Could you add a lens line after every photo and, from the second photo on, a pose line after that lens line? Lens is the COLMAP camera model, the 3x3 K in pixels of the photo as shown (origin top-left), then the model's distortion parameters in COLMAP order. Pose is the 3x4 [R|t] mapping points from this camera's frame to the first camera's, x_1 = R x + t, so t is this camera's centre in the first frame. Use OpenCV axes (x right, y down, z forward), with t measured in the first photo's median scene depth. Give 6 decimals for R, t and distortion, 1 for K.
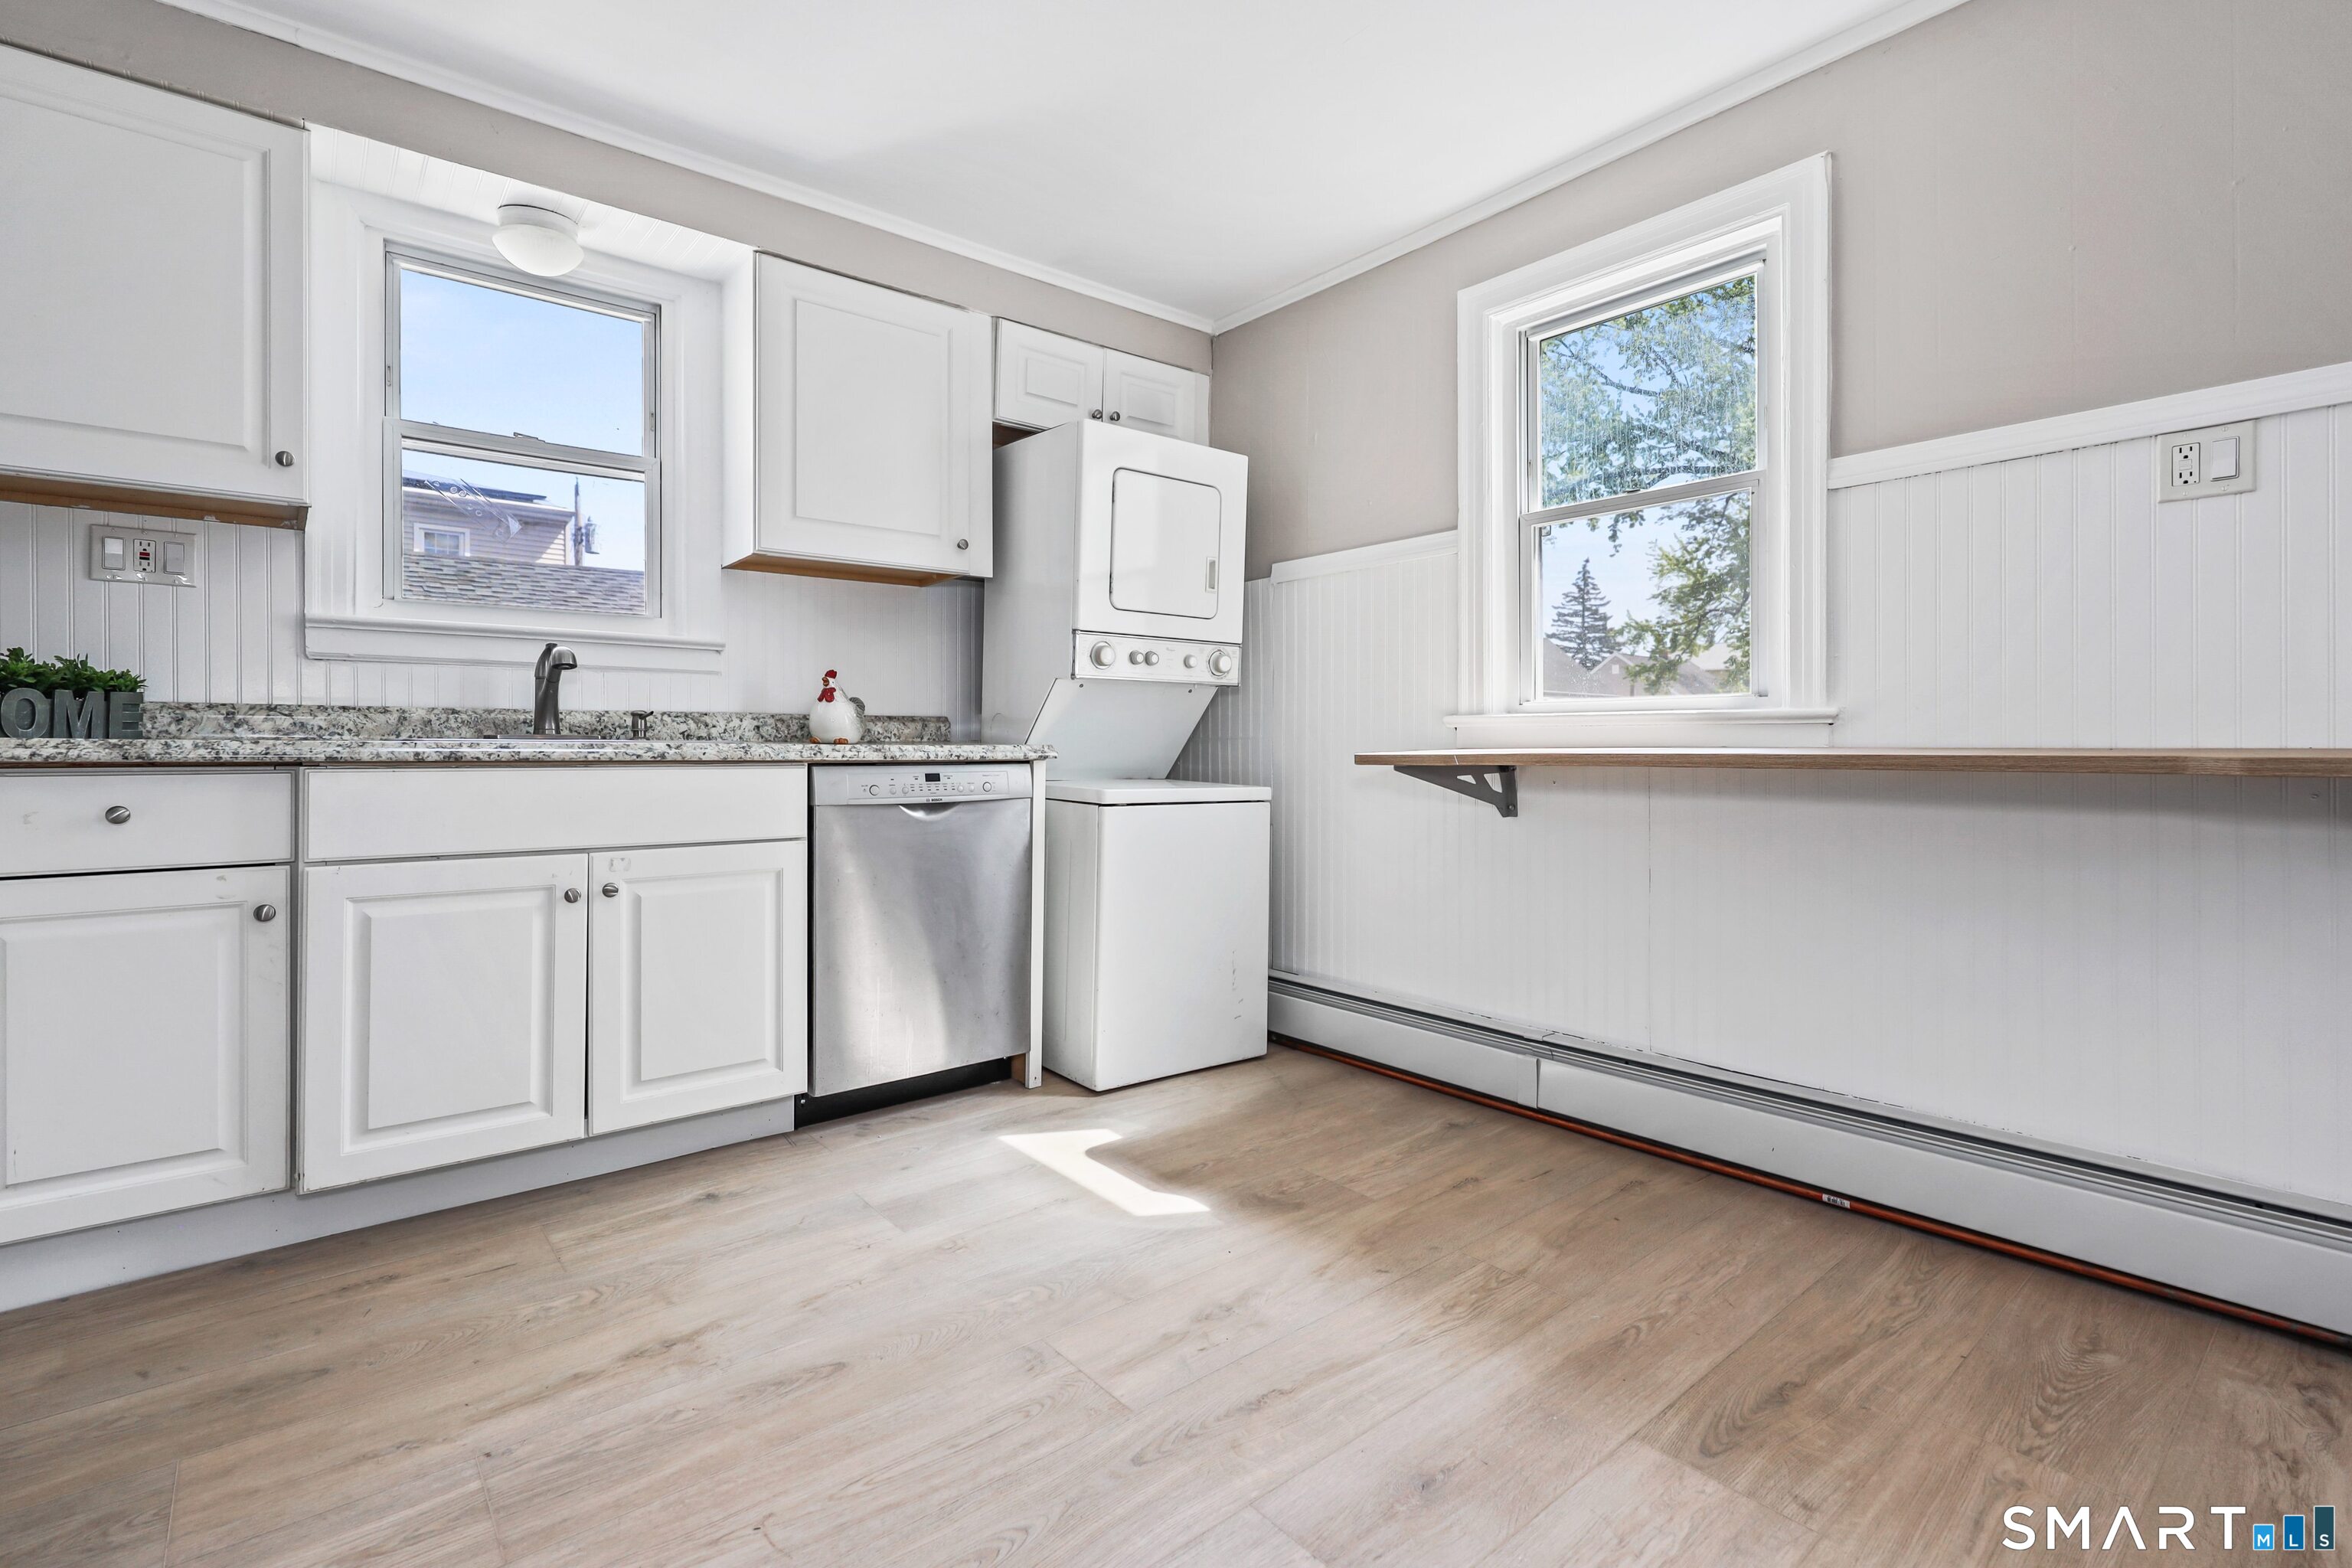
lens RADIAL K [[1081.8, 0, 1173.7], [0, 1081.8, 735.0], [0, 0, 1]] dist [0.002028, 0.000661]
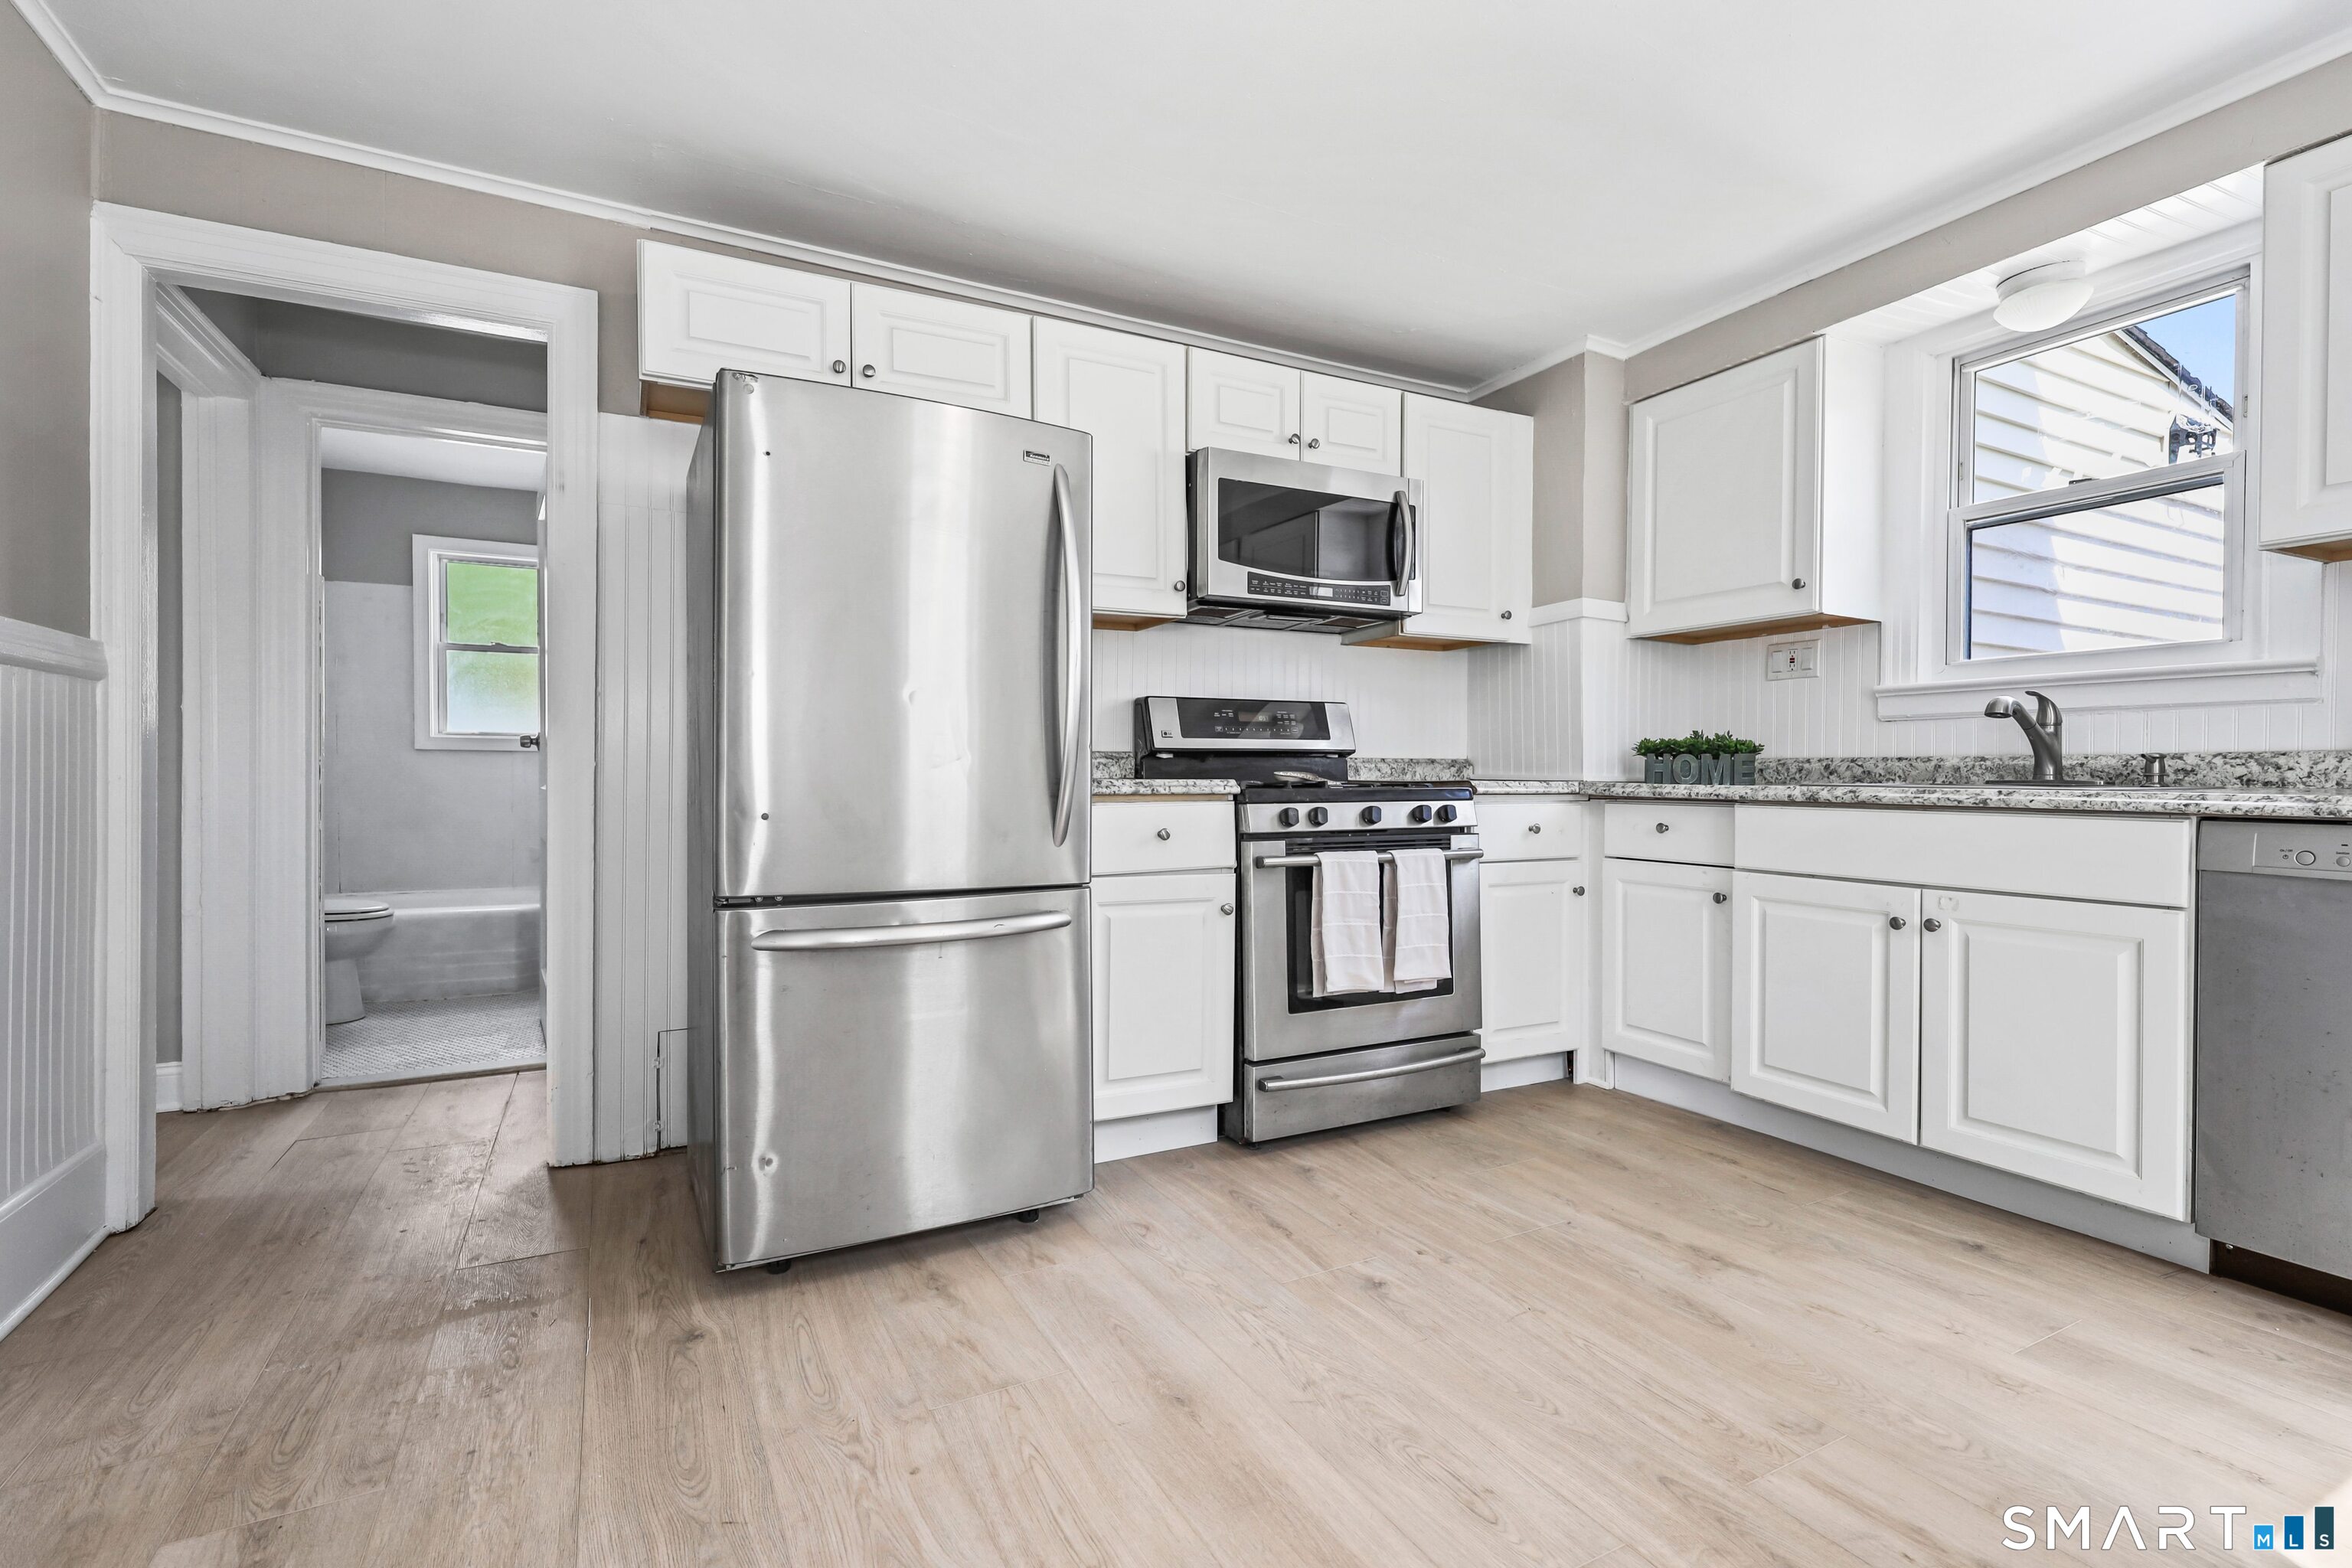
lens RADIAL K [[1081.8, 0, 1166.7], [0, 1081.8, 785.2], [0, 0, 1]] dist [0.002028, 0.000661]
pose [[-0.217384, 0.005062, -0.976073, 0.730589], [0.004056, 0.999983, 0.004282, -0.004053], [0.976078, -0.003029, -0.217400, 0.512654]]
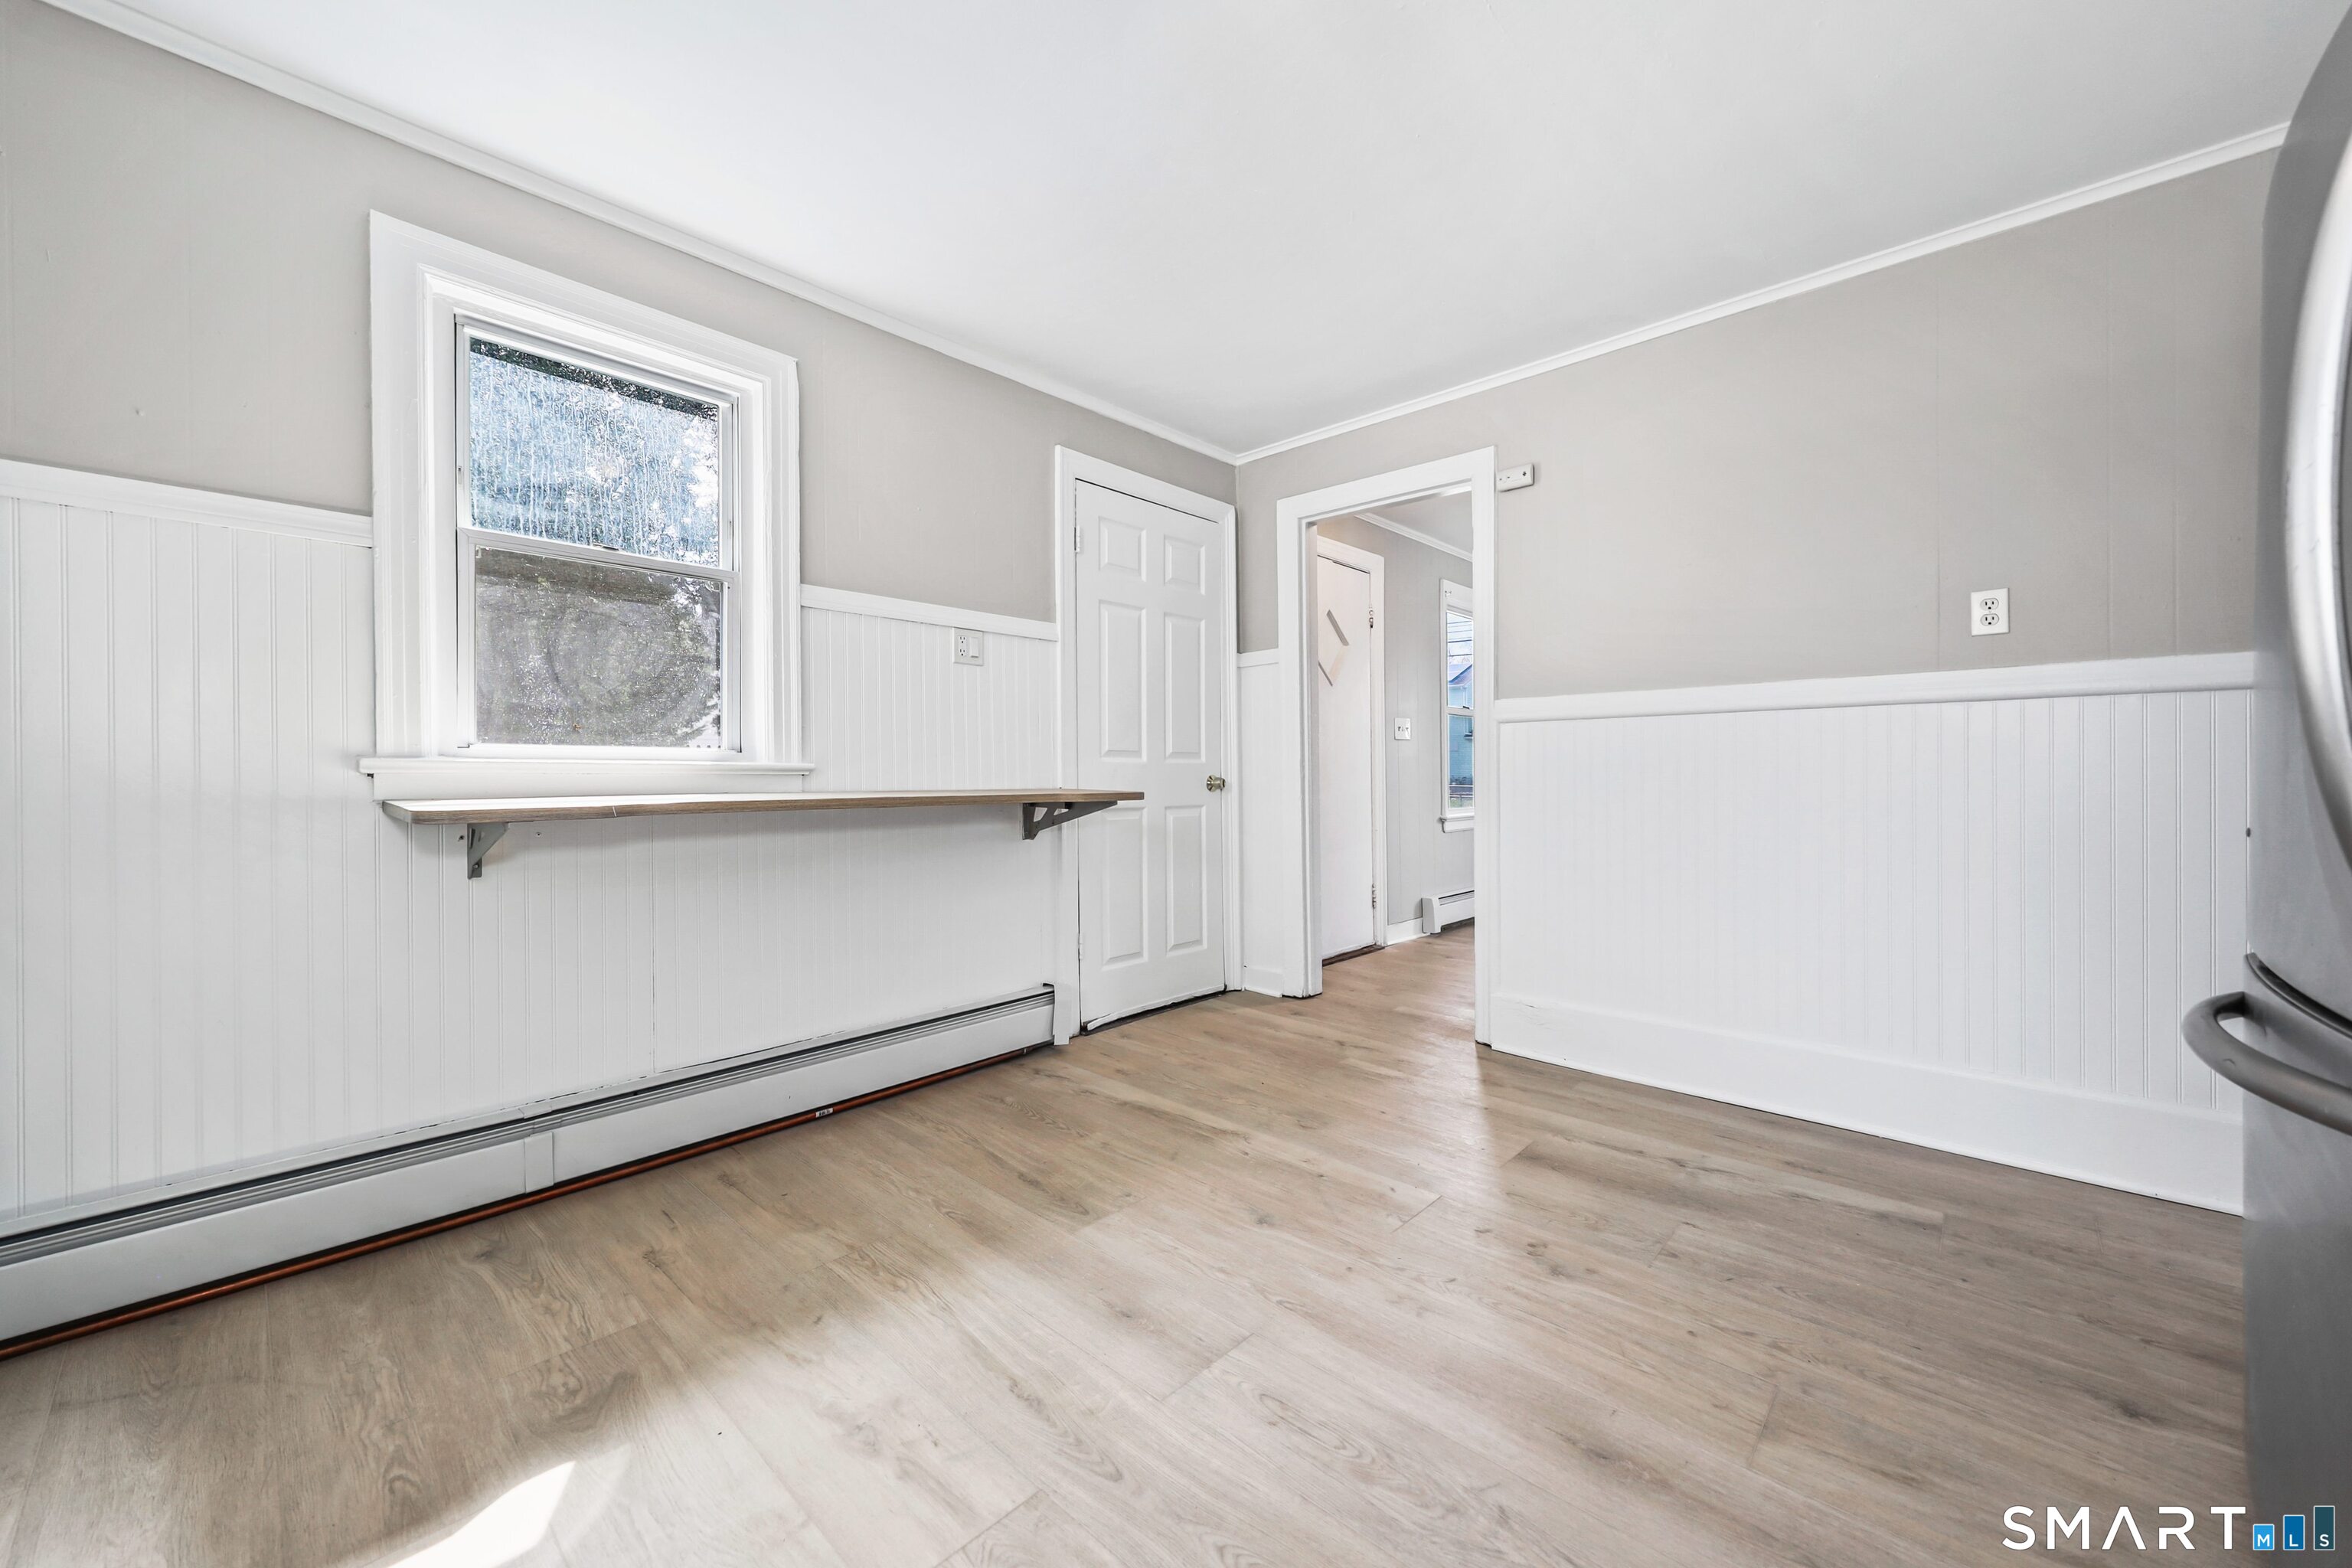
lens RADIAL K [[863.3, 0, 1173.4], [0, 863.3, 789.9], [0, 0, 1]] dist [0.003494, -0.000310]
pose [[-0.115616, -0.009514, 0.993248, -0.586897], [-0.002803, 0.999953, 0.009251, -0.005080], [-0.993290, -0.001715, -0.115637, 0.703698]]
